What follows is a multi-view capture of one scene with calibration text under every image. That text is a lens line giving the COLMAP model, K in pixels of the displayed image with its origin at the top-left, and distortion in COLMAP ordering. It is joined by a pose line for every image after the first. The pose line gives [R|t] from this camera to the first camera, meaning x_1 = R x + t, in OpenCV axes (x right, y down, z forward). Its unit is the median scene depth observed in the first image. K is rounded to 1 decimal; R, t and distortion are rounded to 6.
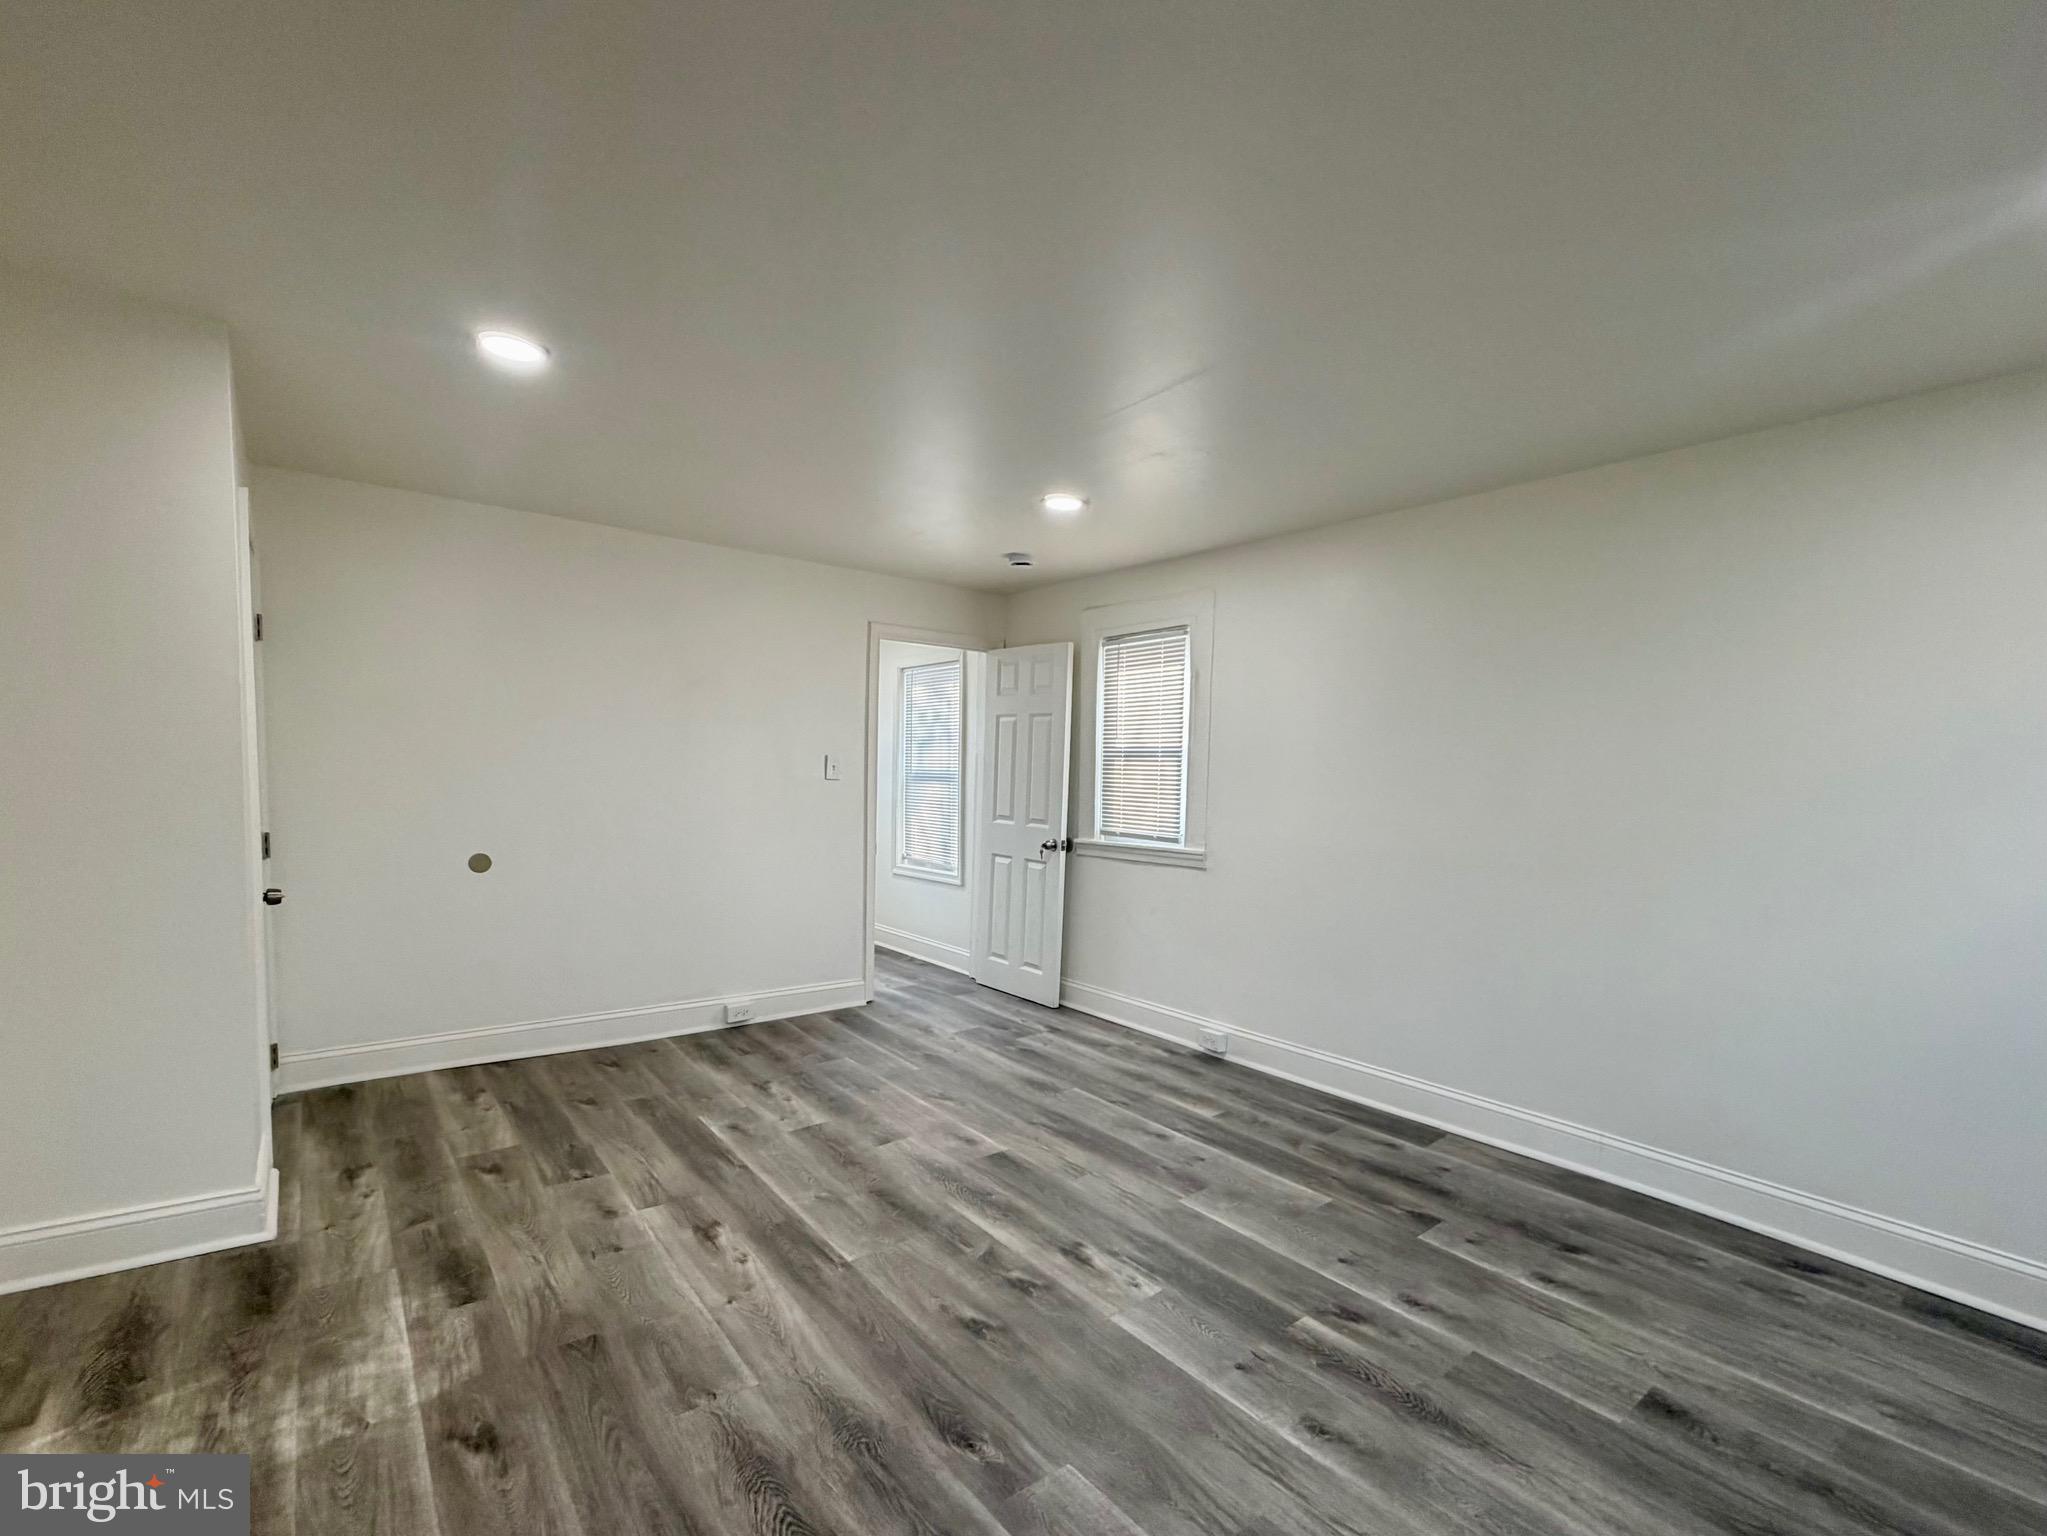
lens RADIAL K [[811.2, 0, 1029.8], [0, 811.2, 770.9], [0, 0, 1]] dist [-0.000764, 0.000134]
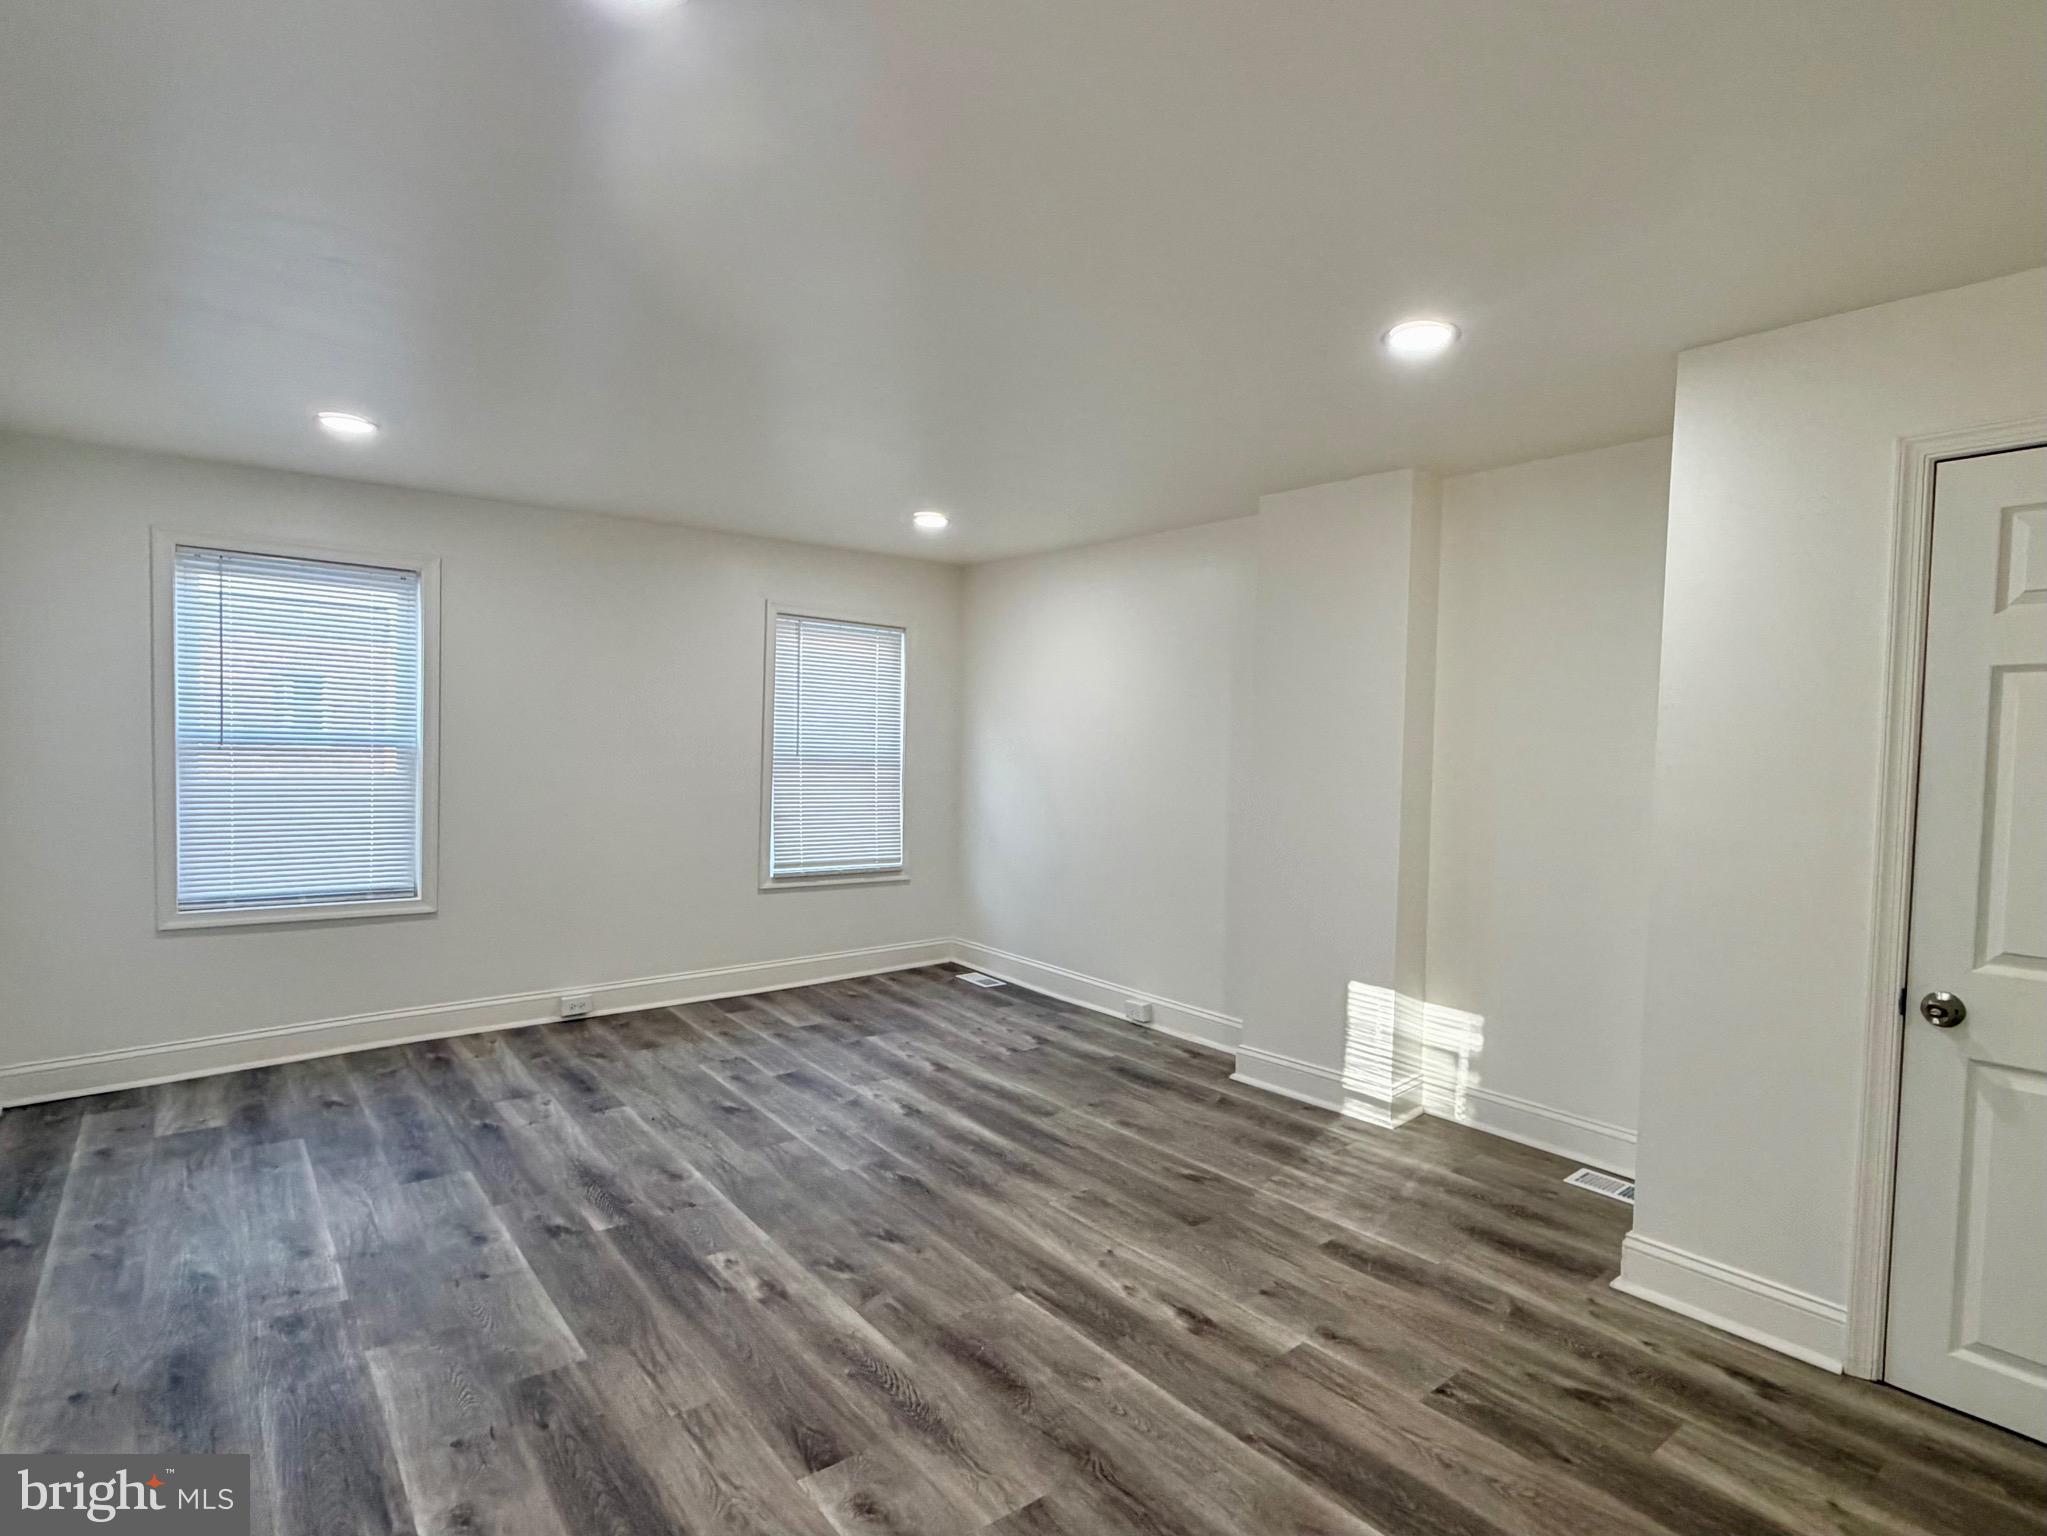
lens RADIAL K [[811.2, 0, 1029.8], [0, 811.2, 770.9], [0, 0, 1]] dist [-0.000764, 0.000134]
pose [[-0.998141, -0.051545, -0.032522, -0.173991], [-0.052355, 0.998326, 0.024560, -0.026154], [0.031201, 0.026217, -0.999169, 1.928518]]
